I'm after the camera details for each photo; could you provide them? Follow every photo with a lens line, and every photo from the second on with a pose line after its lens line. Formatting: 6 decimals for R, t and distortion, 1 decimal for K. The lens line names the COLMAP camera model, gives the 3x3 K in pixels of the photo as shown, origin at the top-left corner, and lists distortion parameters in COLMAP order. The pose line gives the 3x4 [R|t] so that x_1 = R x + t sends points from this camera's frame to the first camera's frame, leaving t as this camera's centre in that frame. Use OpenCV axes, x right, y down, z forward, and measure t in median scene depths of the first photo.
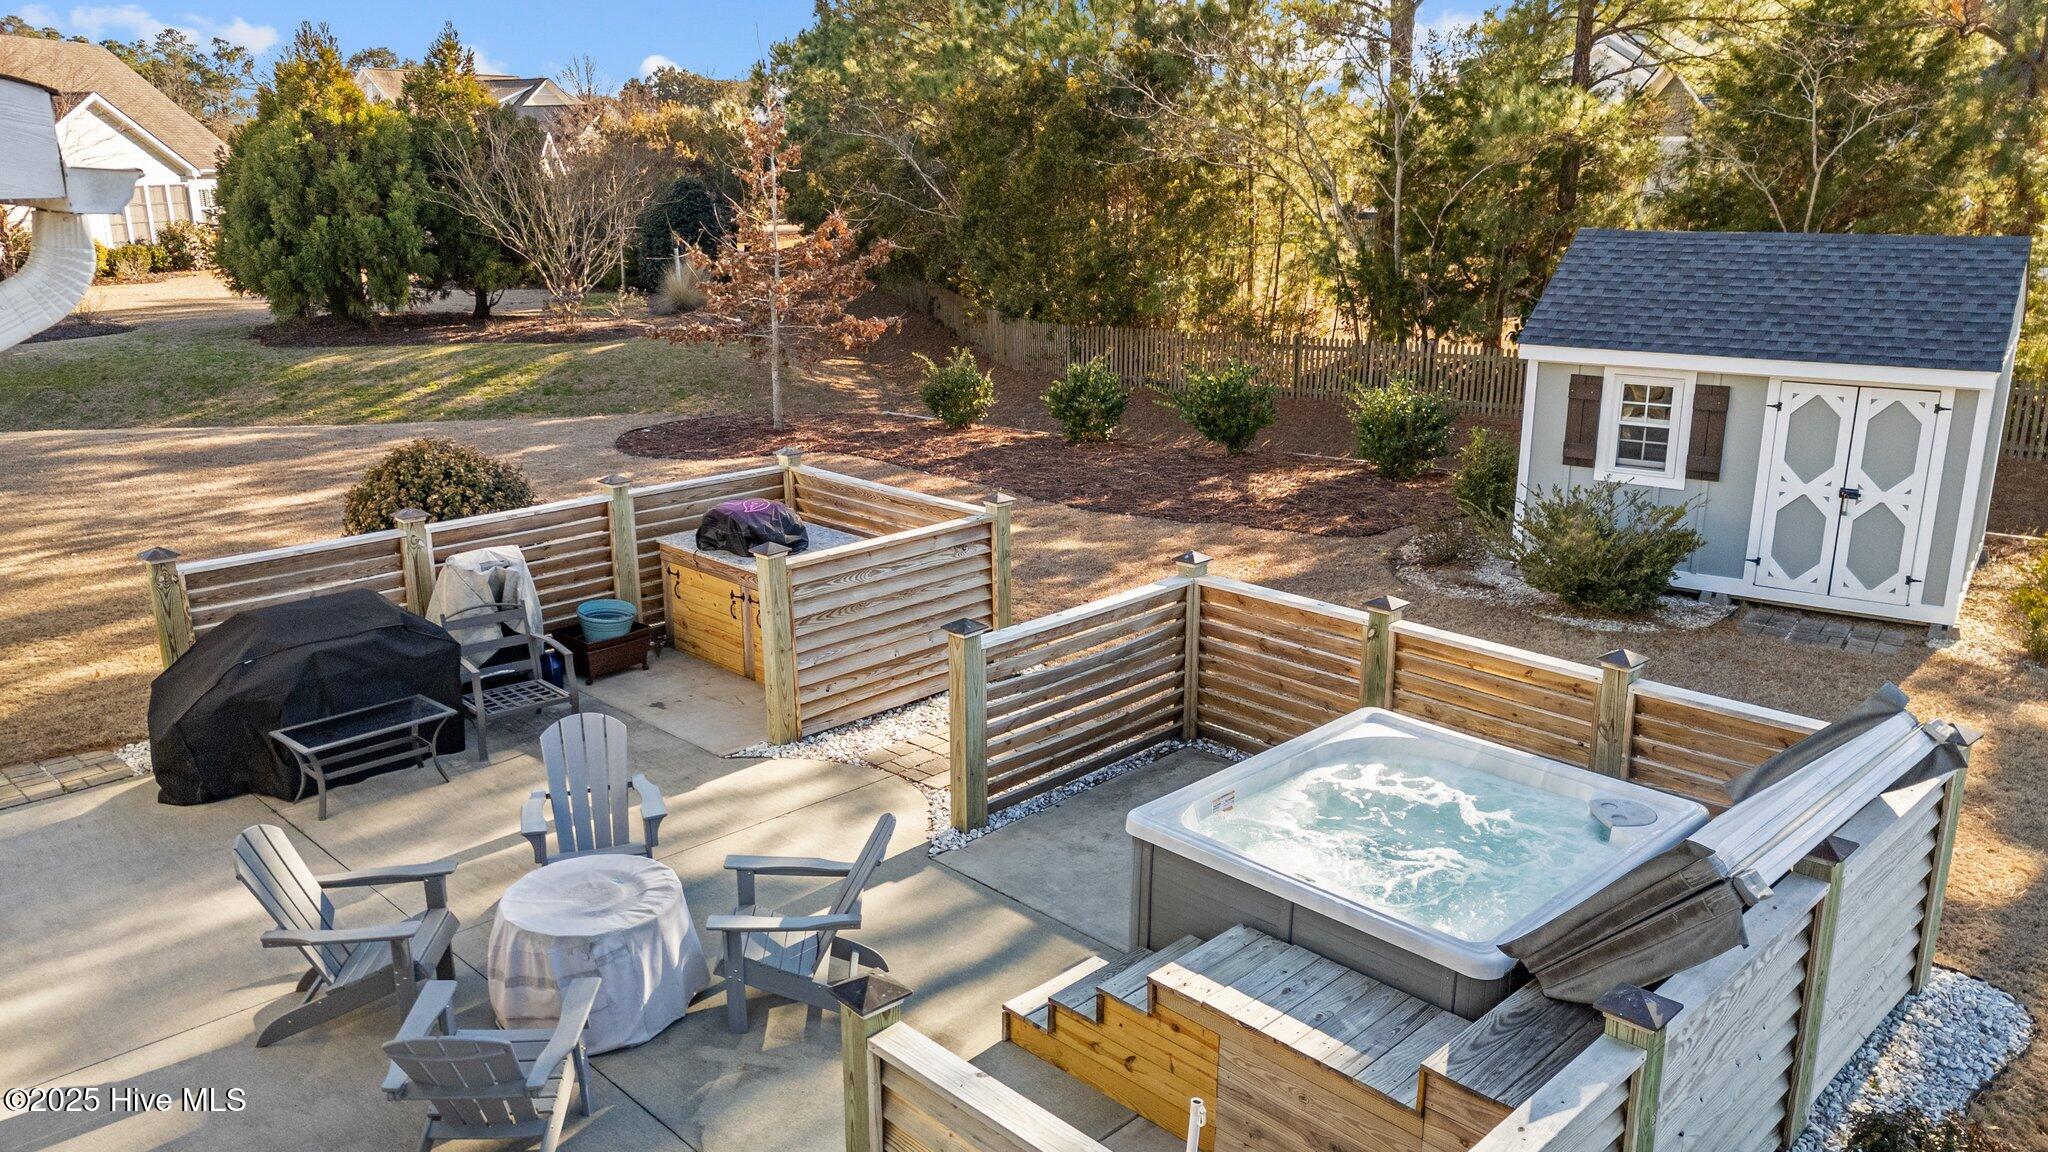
lens RADIAL K [[1495.3, 0, 1011.6], [0, 1495.3, 582.8], [0, 0, 1]] dist [0.053960, -0.044420]
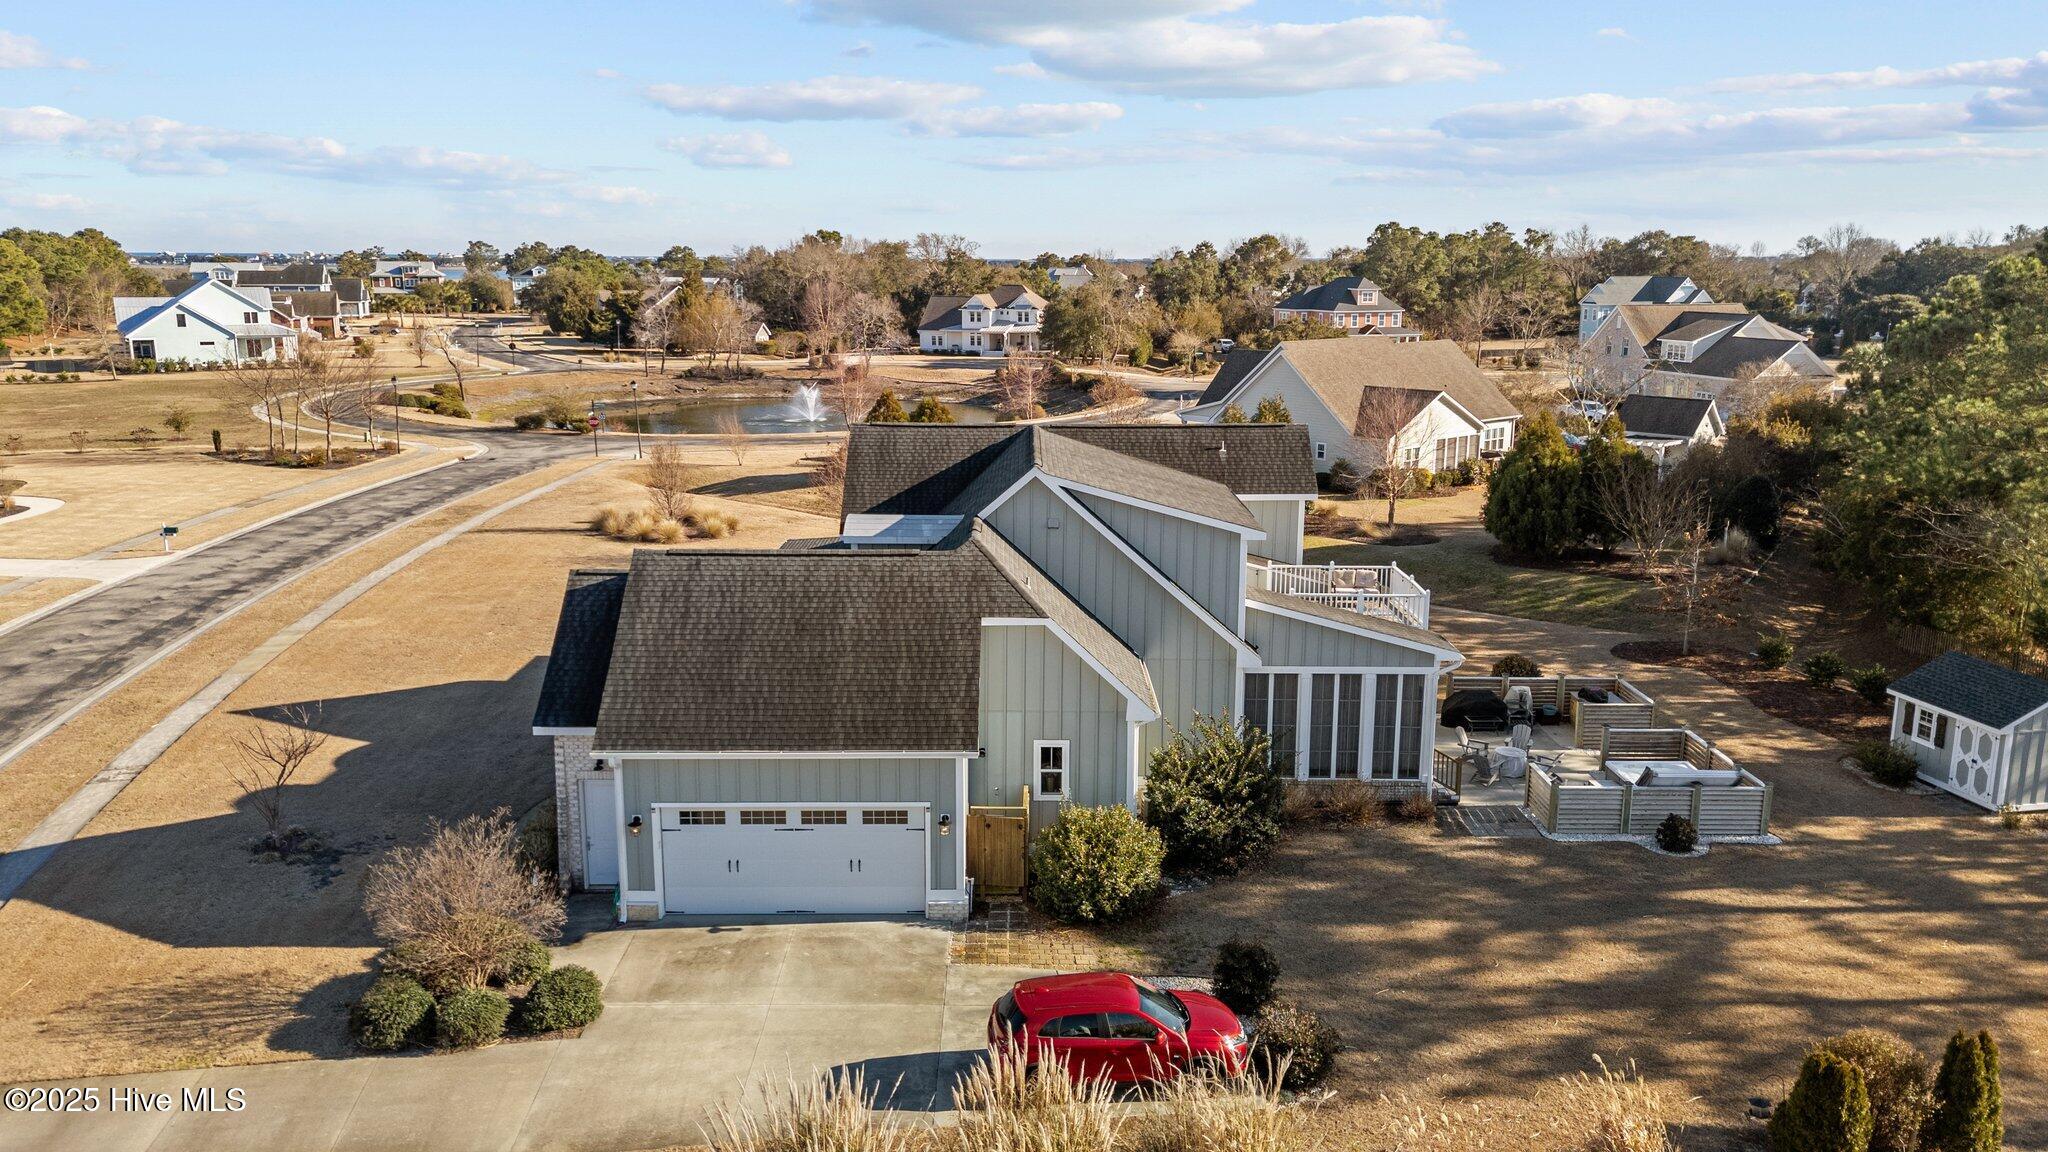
lens RADIAL K [[1495.3, 0, 1042.5], [0, 1495.3, 571.0], [0, 0, 1]] dist [0.053960, -0.044420]
pose [[0.719862, 0.149586, -0.677807, 0.751622], [-0.197503, 0.980280, 0.006583, -0.052292], [0.665425, 0.129130, 0.735211, -1.520150]]
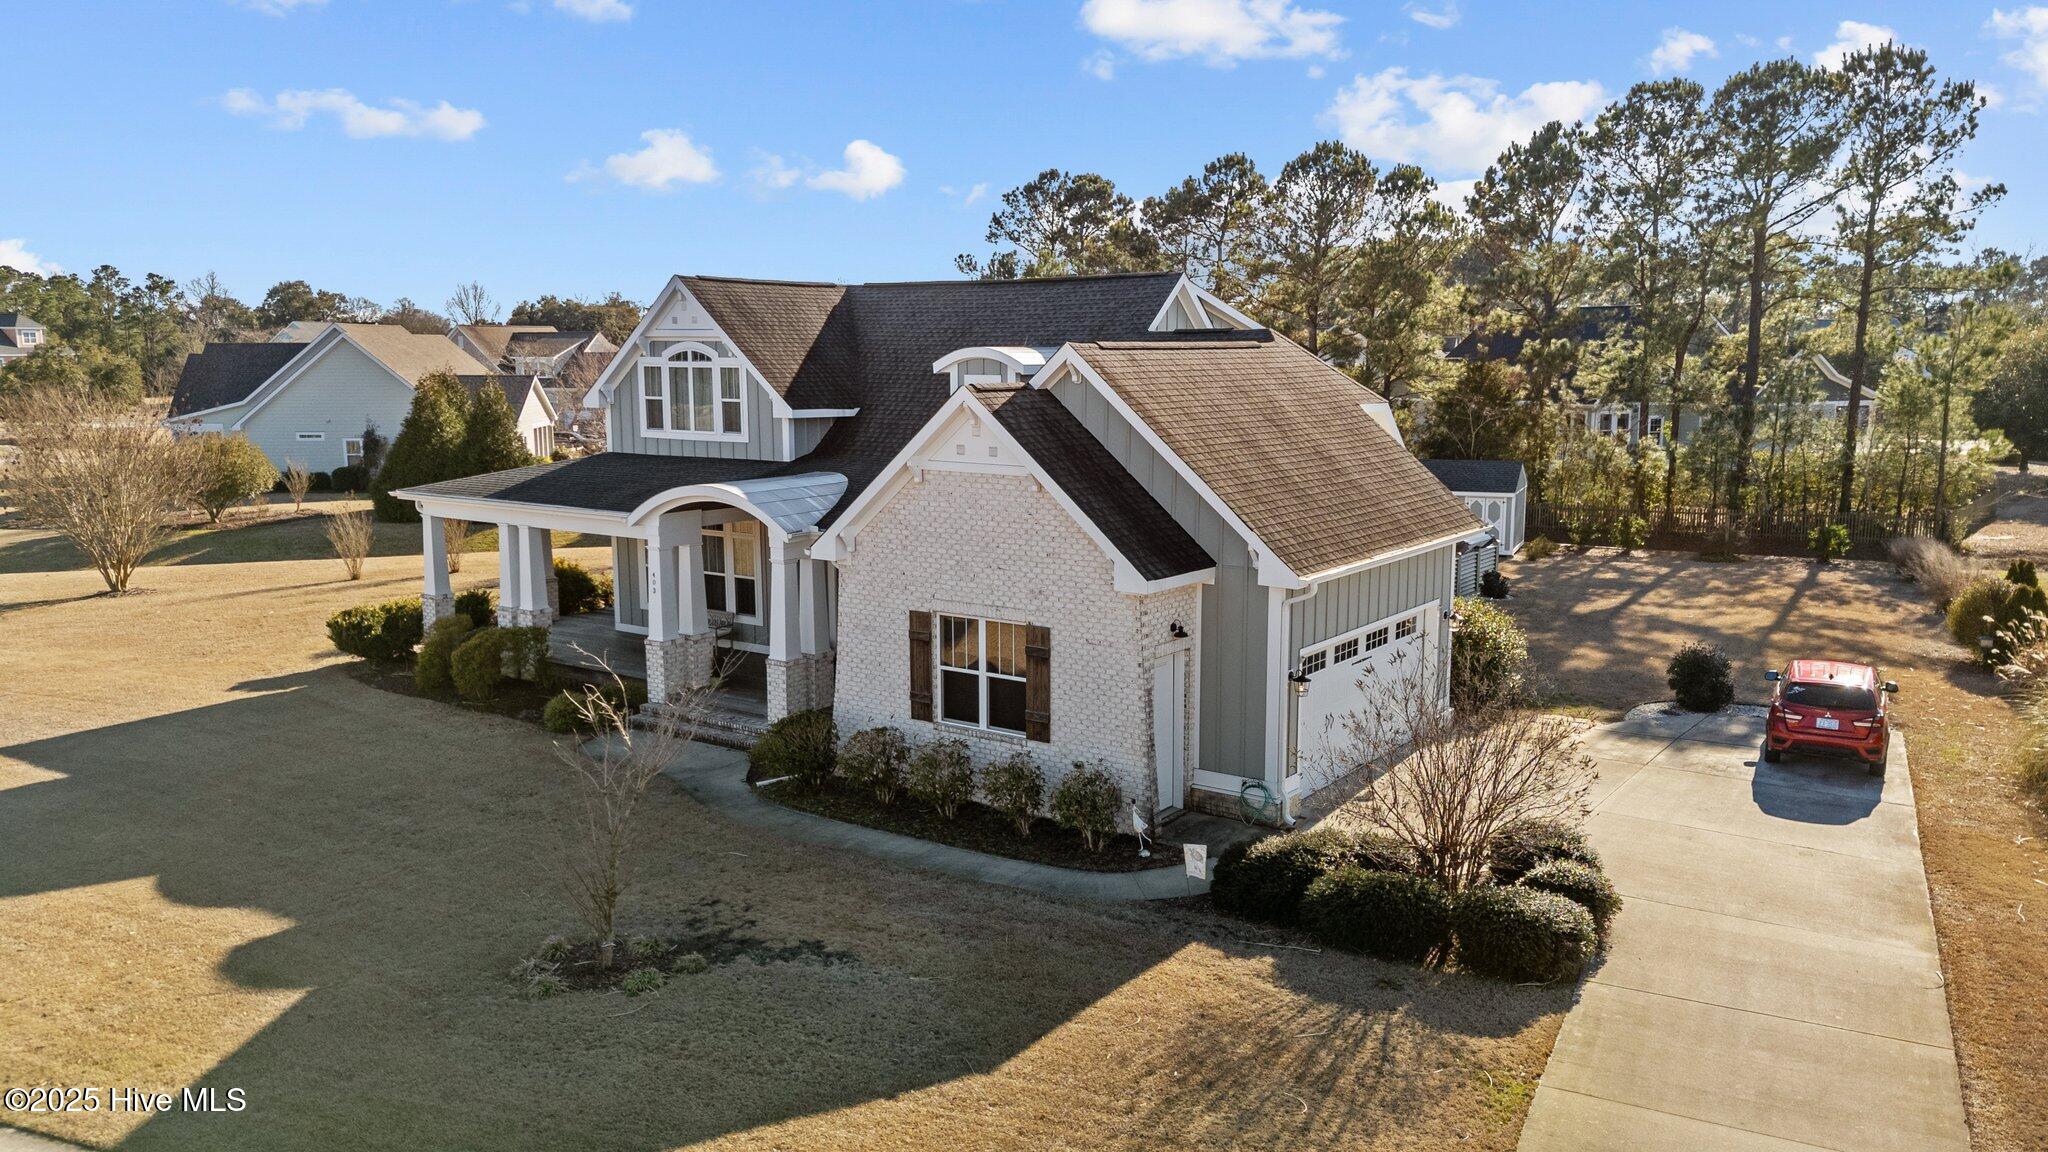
lens RADIAL K [[1495.3, 0, 1011.3], [0, 1495.3, 571.6], [0, 0, 1]] dist [0.053960, -0.044420]
pose [[0.984903, -0.024125, 0.171416, -0.874918], [0.046418, 0.990783, -0.127256, 0.326453], [-0.166766, 0.133292, 0.976945, -1.698842]]
